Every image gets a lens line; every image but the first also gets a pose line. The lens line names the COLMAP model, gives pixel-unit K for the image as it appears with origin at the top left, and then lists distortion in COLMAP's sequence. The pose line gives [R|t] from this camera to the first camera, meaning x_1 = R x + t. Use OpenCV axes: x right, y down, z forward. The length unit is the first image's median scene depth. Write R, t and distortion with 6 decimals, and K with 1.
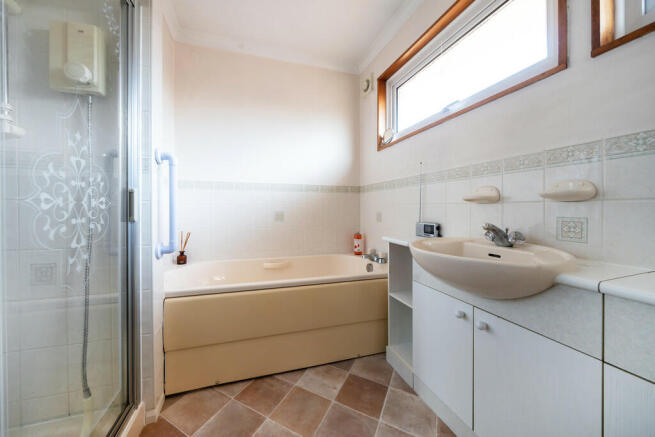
lens RADIAL K [[233.8, 0, 317.3], [0, 233.8, 209.6], [0, 0, 1]] dist [-0.008248, 0.000084]
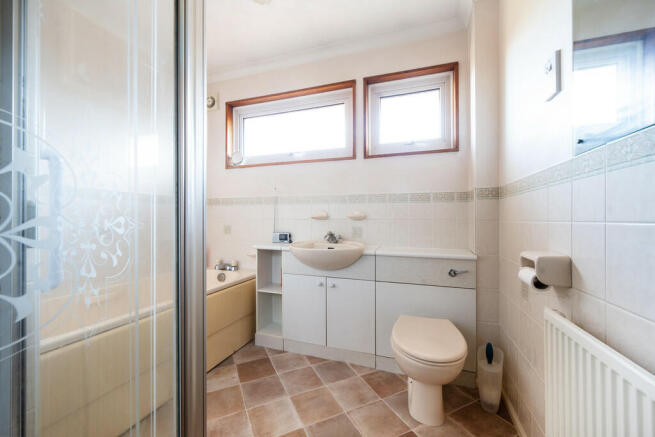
lens RADIAL K [[262.5, 0, 326.0], [0, 262.5, 218.1], [0, 0, 1]] dist [0.001402, -0.000017]
pose [[0.581567, 0.002255, 0.813495, -0.686234], [0.000207, 0.999996, -0.002920, -0.027974], [-0.813498, 0.001866, 0.581564, -0.136096]]
